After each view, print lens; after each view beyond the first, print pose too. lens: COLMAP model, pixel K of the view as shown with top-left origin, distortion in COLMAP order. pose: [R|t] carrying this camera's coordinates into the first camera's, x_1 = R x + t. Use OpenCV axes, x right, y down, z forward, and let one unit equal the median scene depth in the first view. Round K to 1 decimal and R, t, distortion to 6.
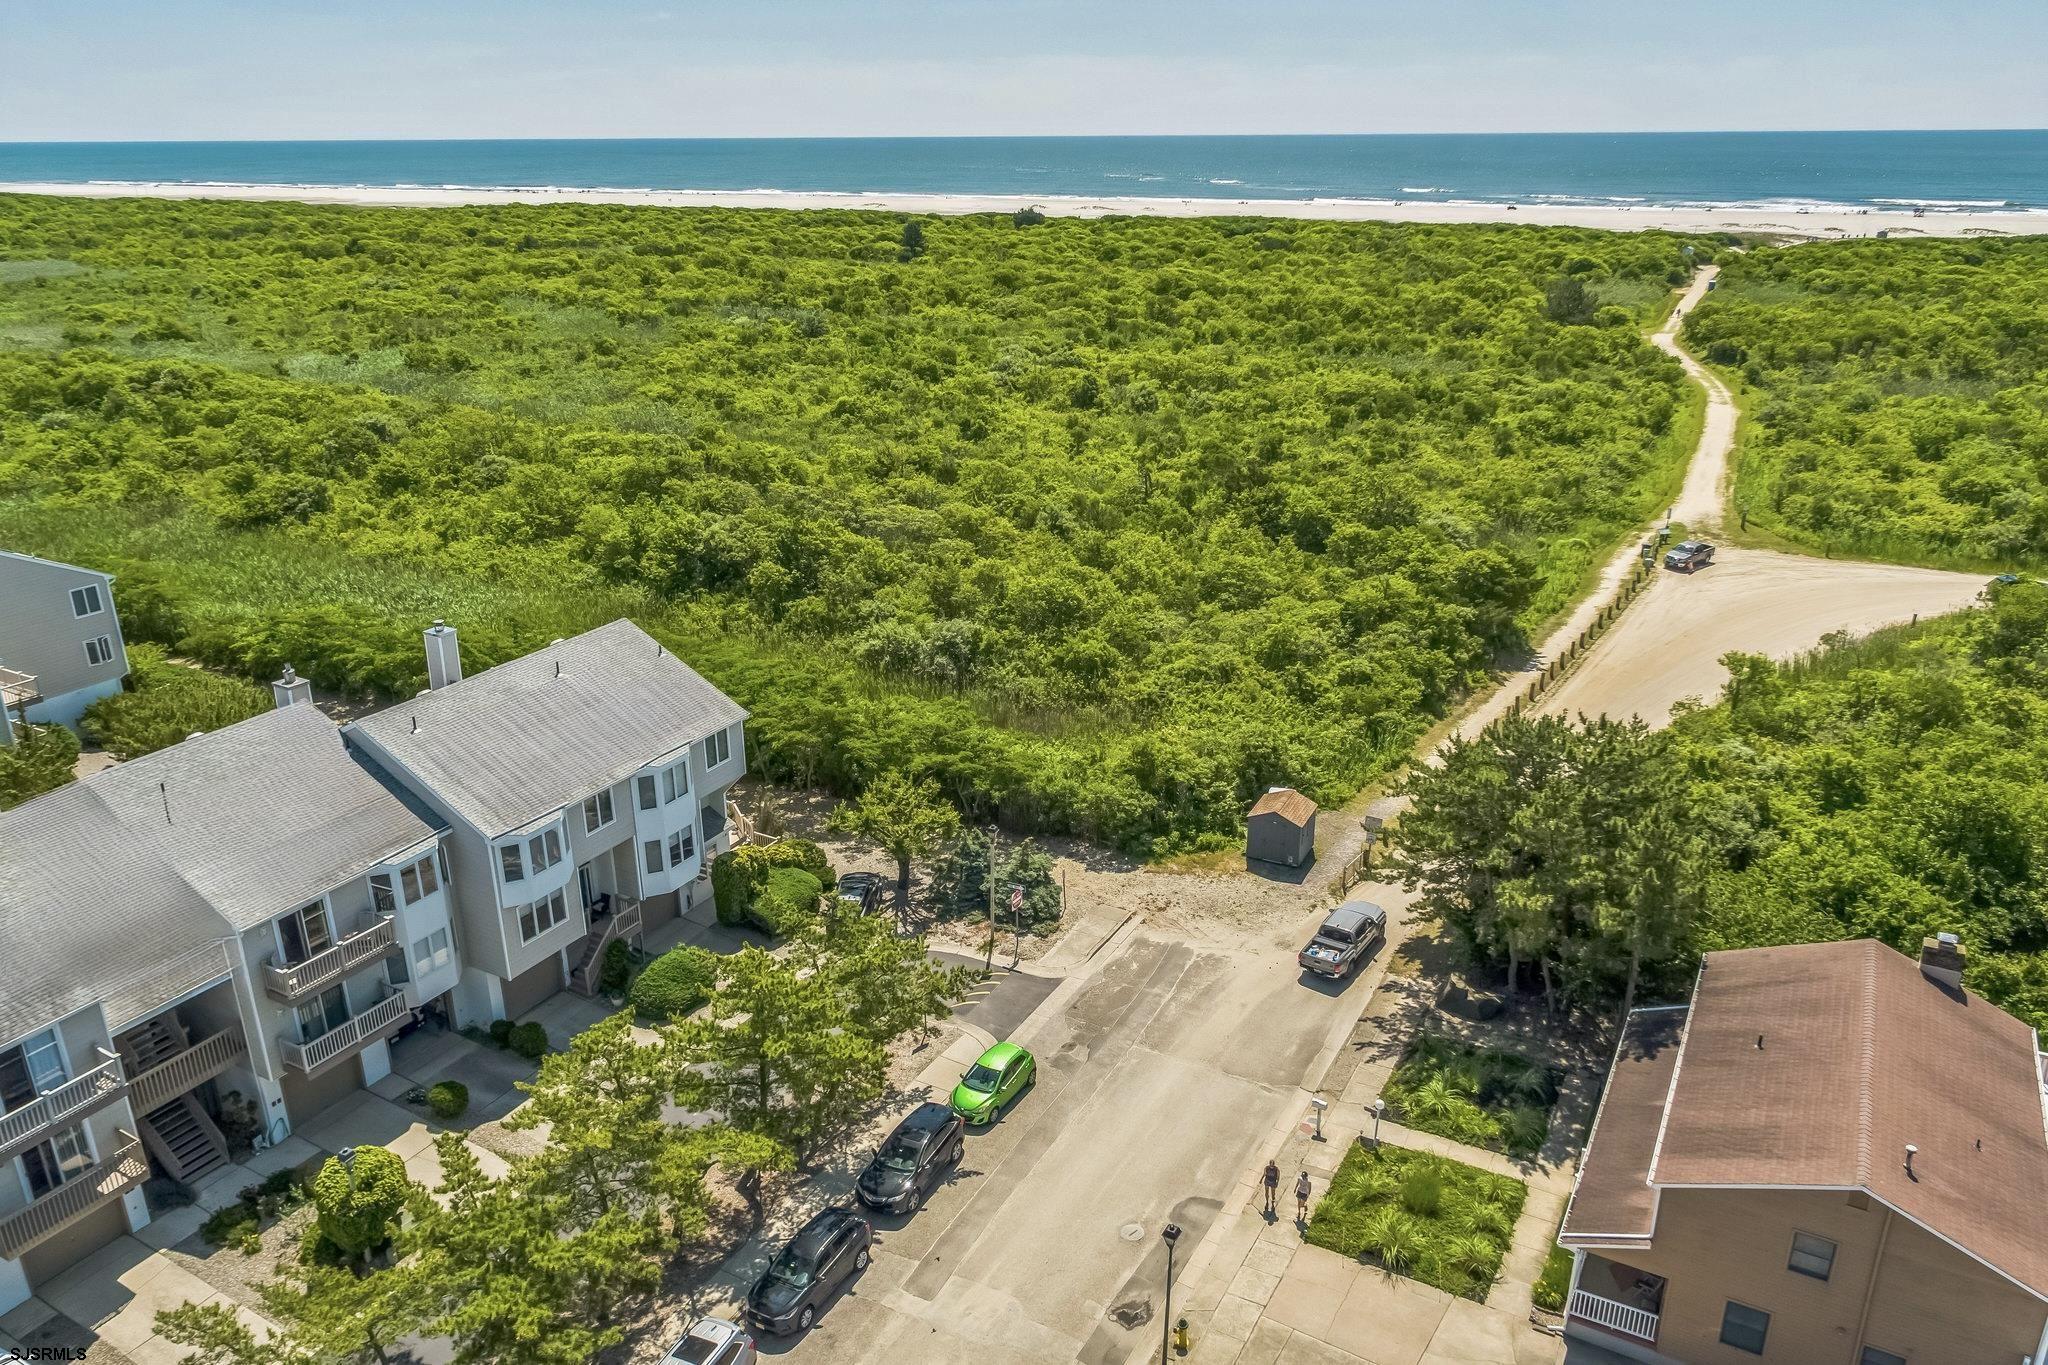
lens RADIAL K [[1453.6, 0, 1028.3], [0, 1453.6, 698.1], [0, 0, 1]] dist [0.004519, 0.002086]
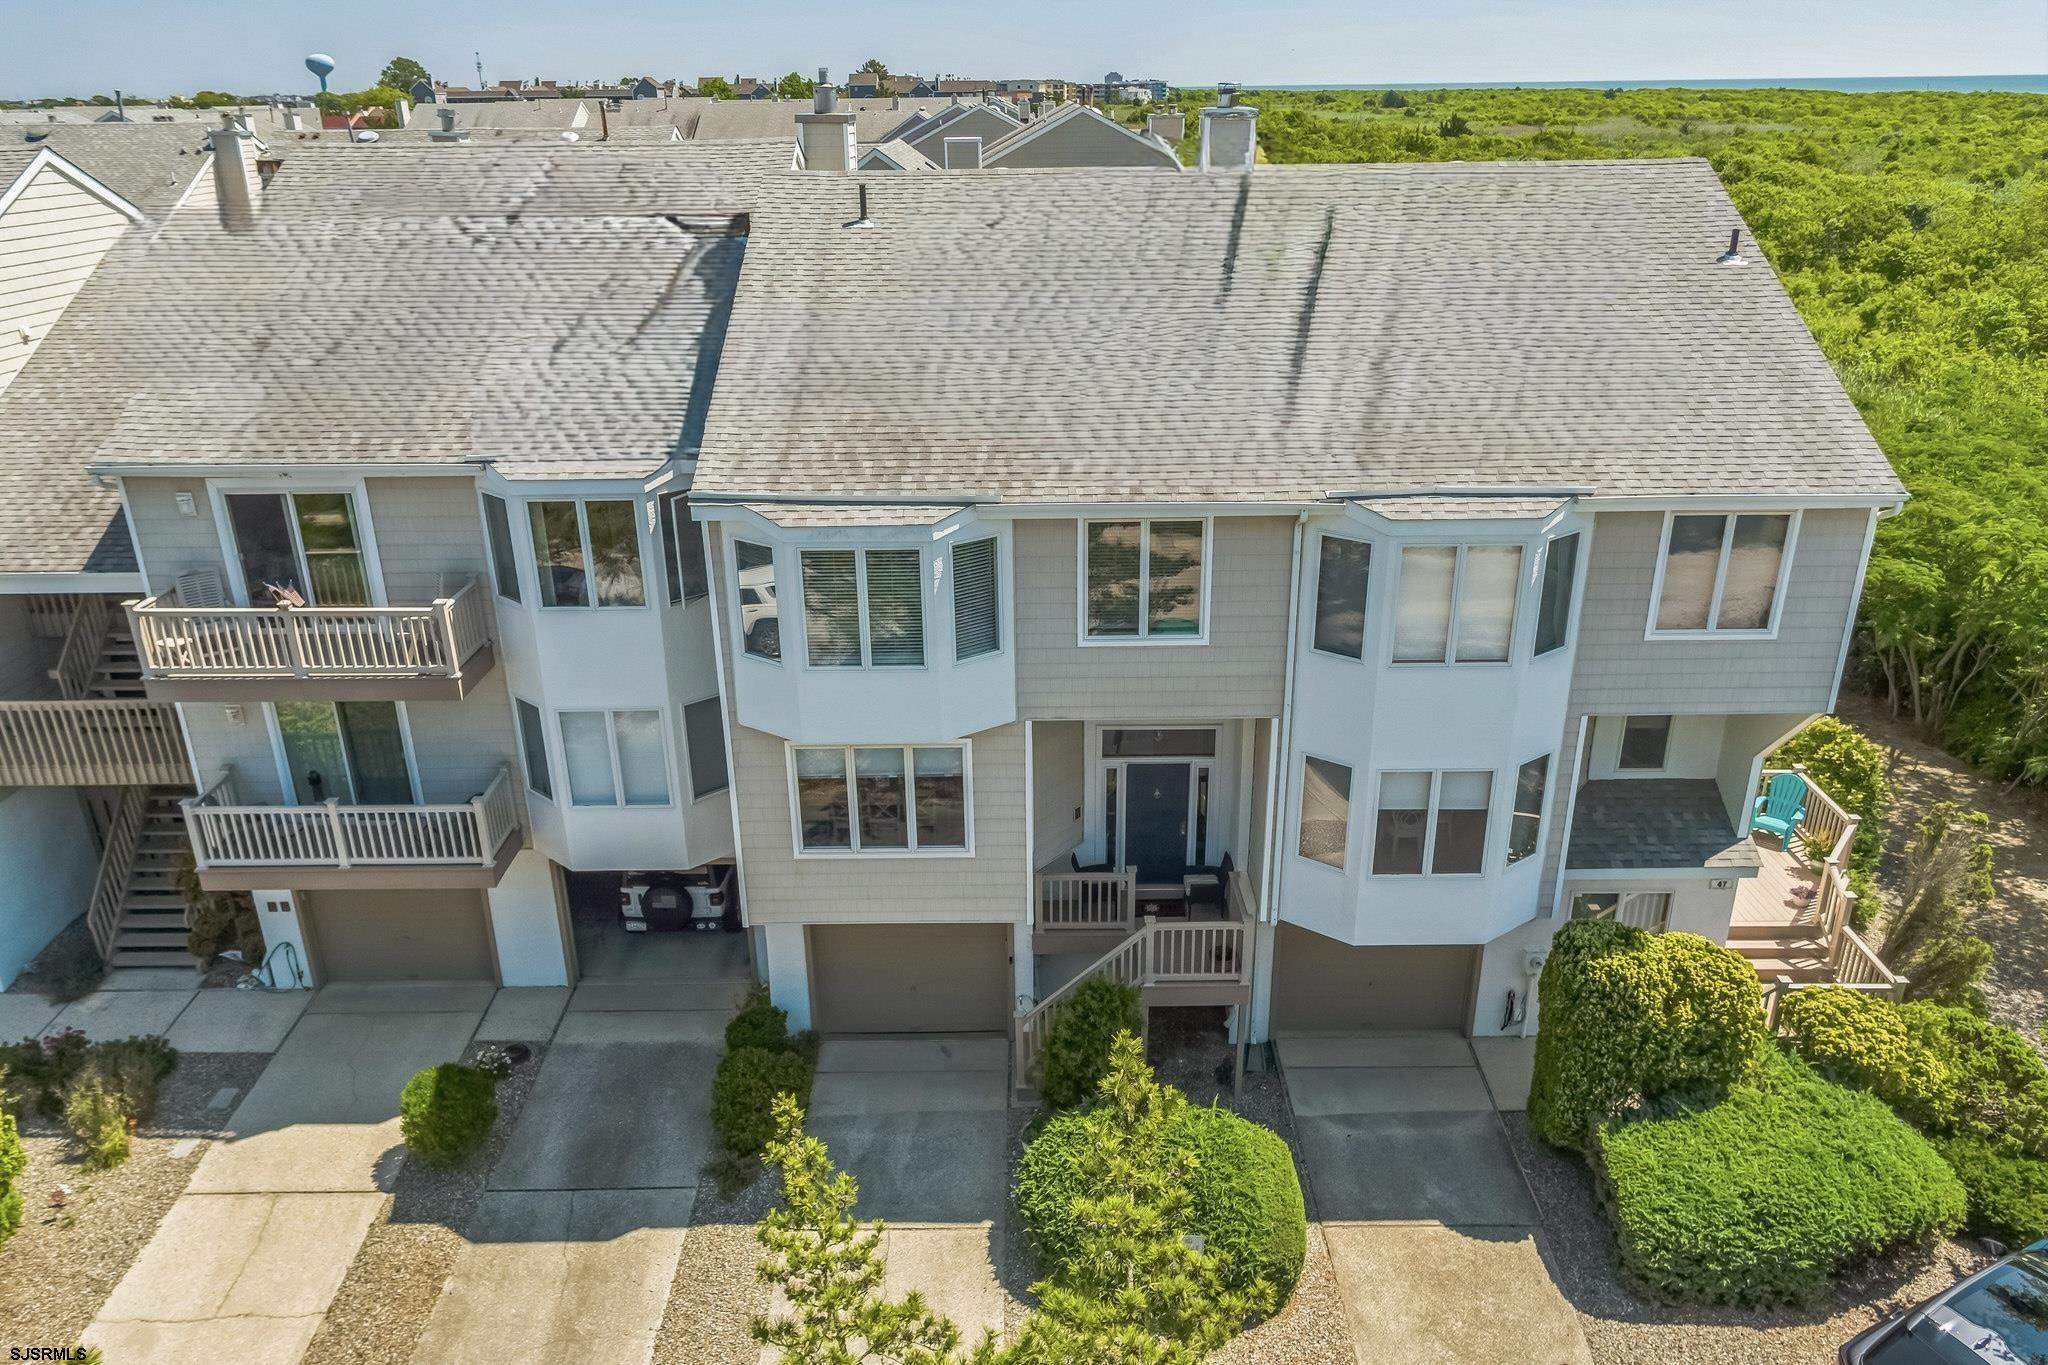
lens RADIAL K [[1453.6, 0, 1028.3], [0, 1453.6, 698.1], [0, 0, 1]] dist [0.004519, 0.002086]
pose [[0.487628, 0.340051, -0.804105, -0.029398], [-0.308910, 0.928649, 0.205391, 0.026267], [0.816575, 0.148242, 0.557880, 0.478162]]
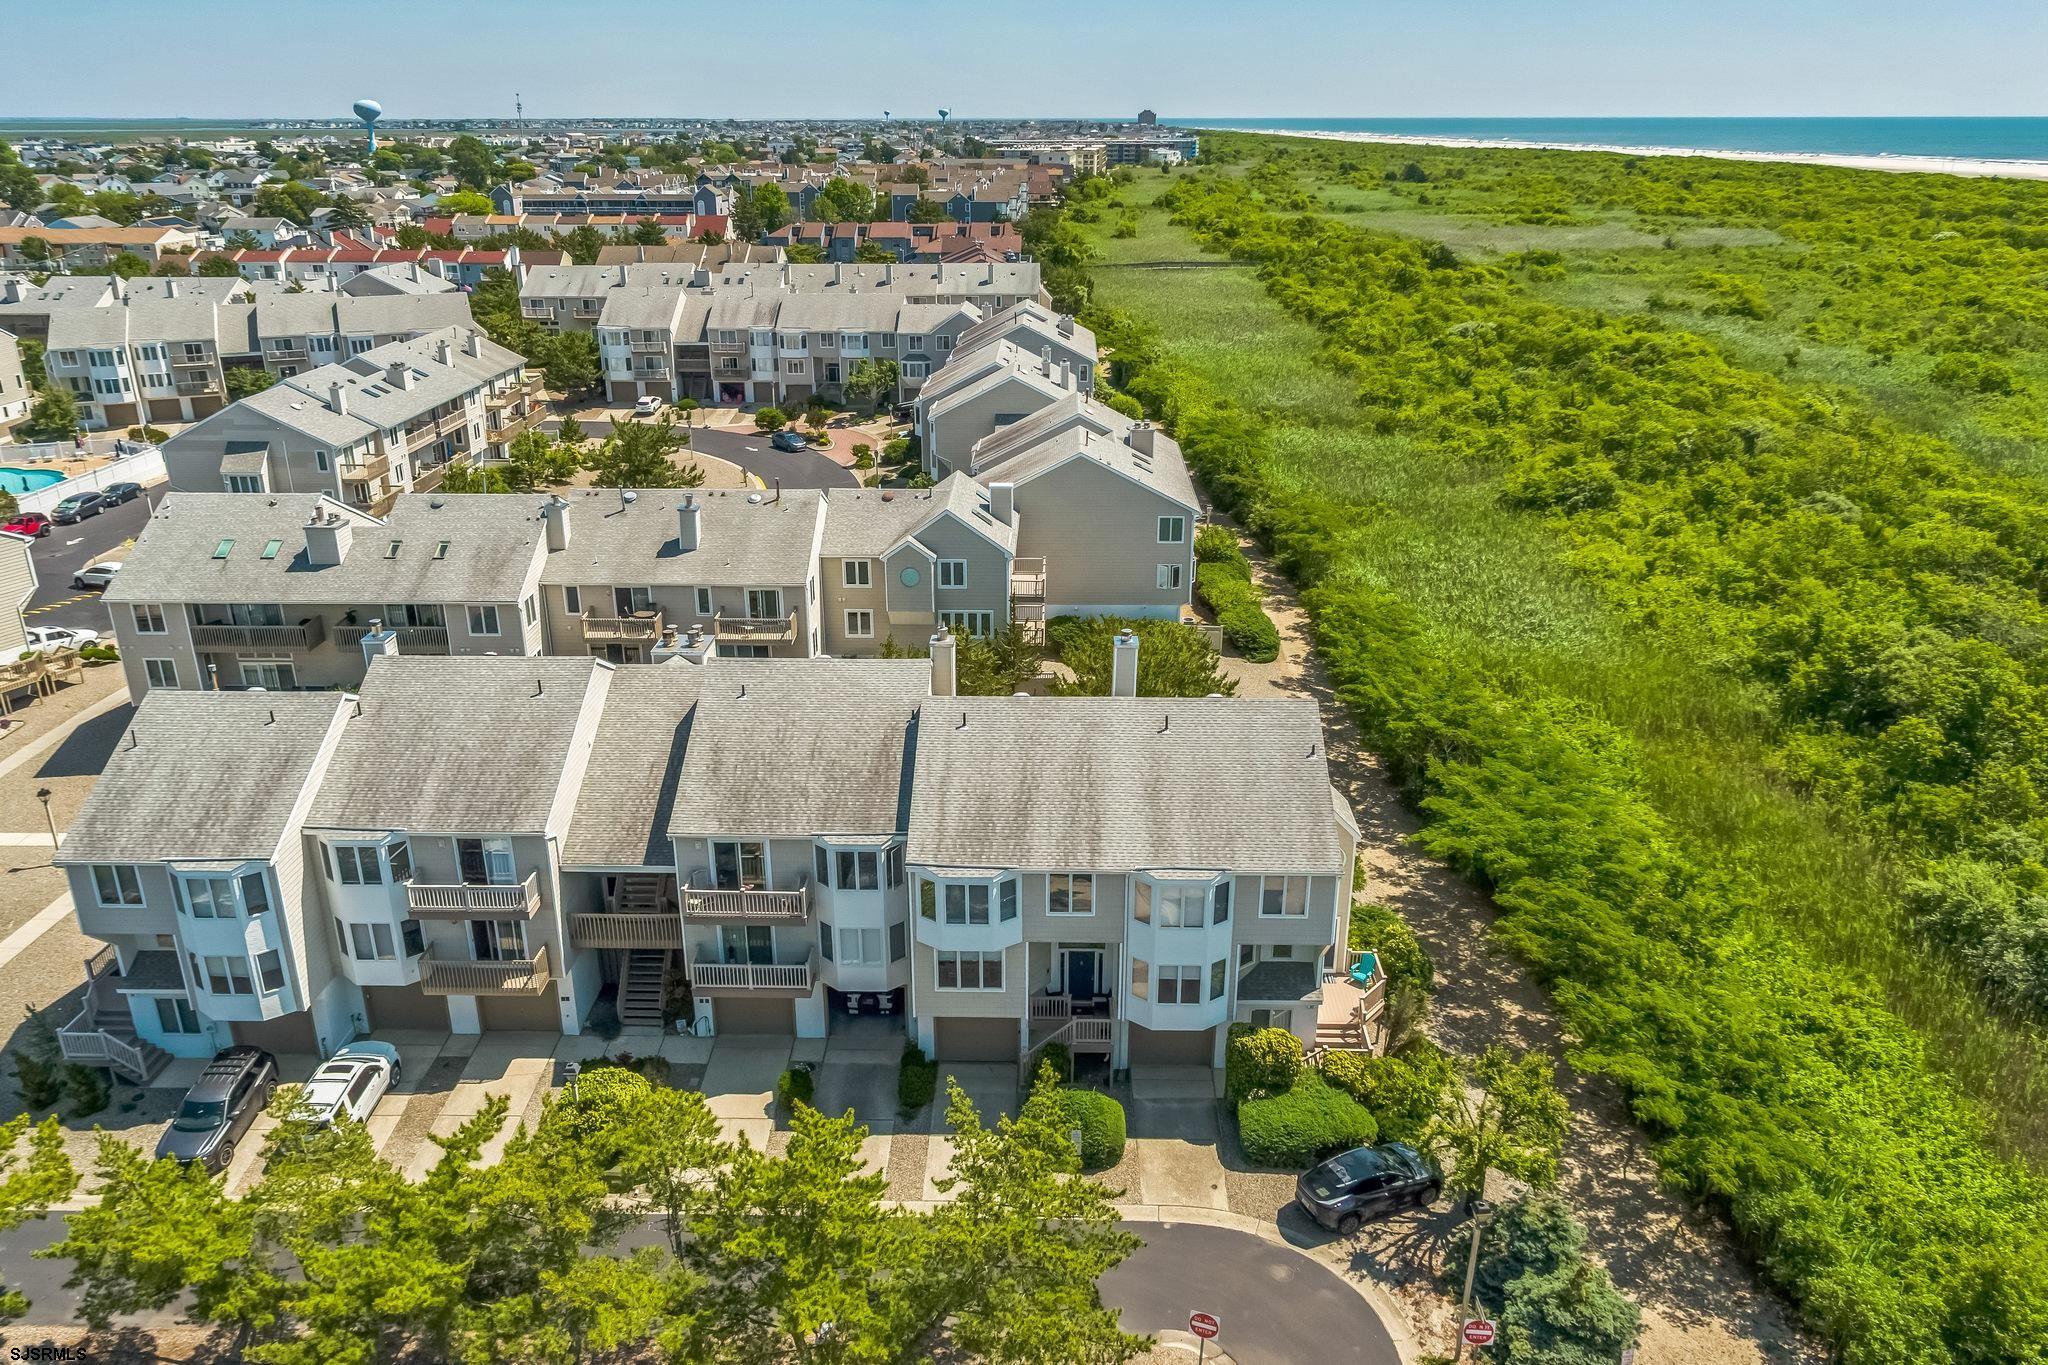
lens RADIAL K [[1486.6, 0, 1026.7], [0, 1486.6, 698.4], [0, 0, 1]] dist [0.005235, 0.001576]
pose [[0.468330, 0.329037, -0.820001, 0.210694], [-0.322237, 0.927756, 0.188235, -0.106040], [0.822697, 0.176079, 0.540524, 0.293250]]
